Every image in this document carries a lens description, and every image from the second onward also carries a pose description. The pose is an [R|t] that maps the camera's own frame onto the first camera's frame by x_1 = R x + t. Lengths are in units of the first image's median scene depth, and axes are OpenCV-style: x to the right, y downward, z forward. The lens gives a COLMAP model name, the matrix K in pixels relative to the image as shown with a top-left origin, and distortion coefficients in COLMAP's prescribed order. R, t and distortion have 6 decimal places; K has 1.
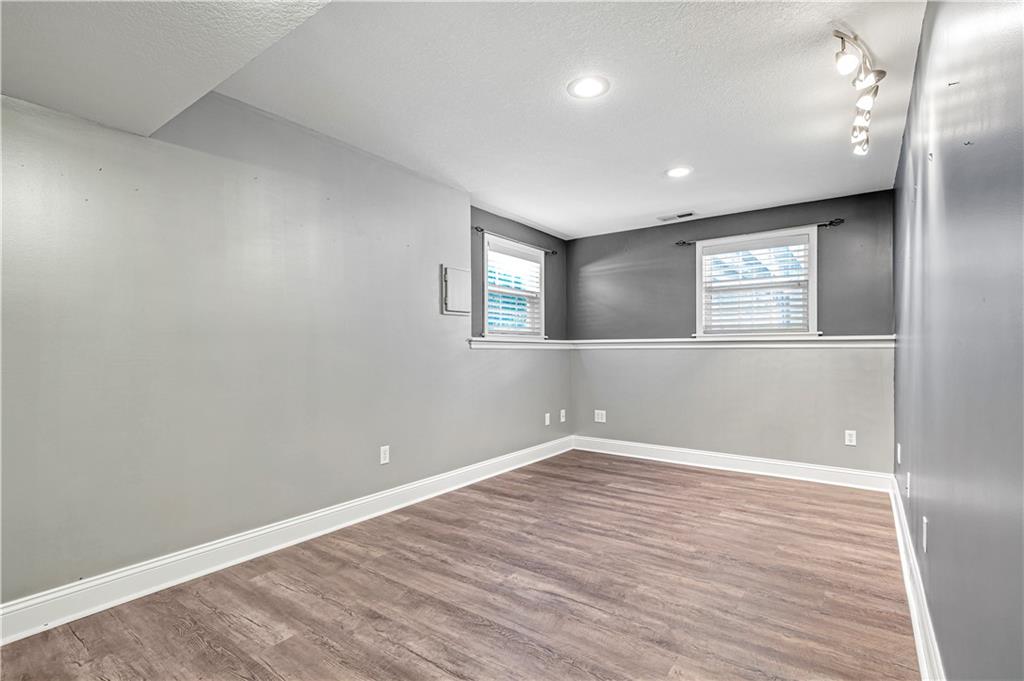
lens RADIAL K [[480.2, 0, 509.2], [0, 480.2, 345.8], [0, 0, 1]] dist [-0.006098, -0.003934]
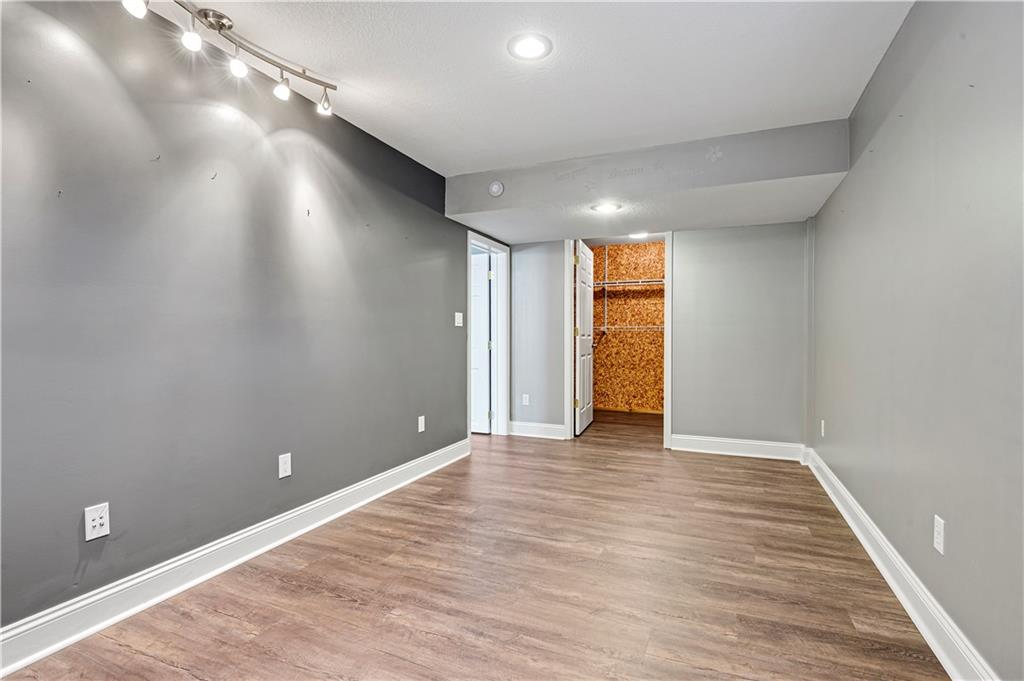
lens RADIAL K [[480.2, 0, 512.0], [0, 480.2, 340.2], [0, 0, 1]] dist [-0.006098, -0.003934]
pose [[-0.975045, 0.005803, -0.221933, 0.403644], [0.006388, 0.999978, -0.001916, 0.025575], [0.221917, -0.003286, -0.975060, 1.896691]]
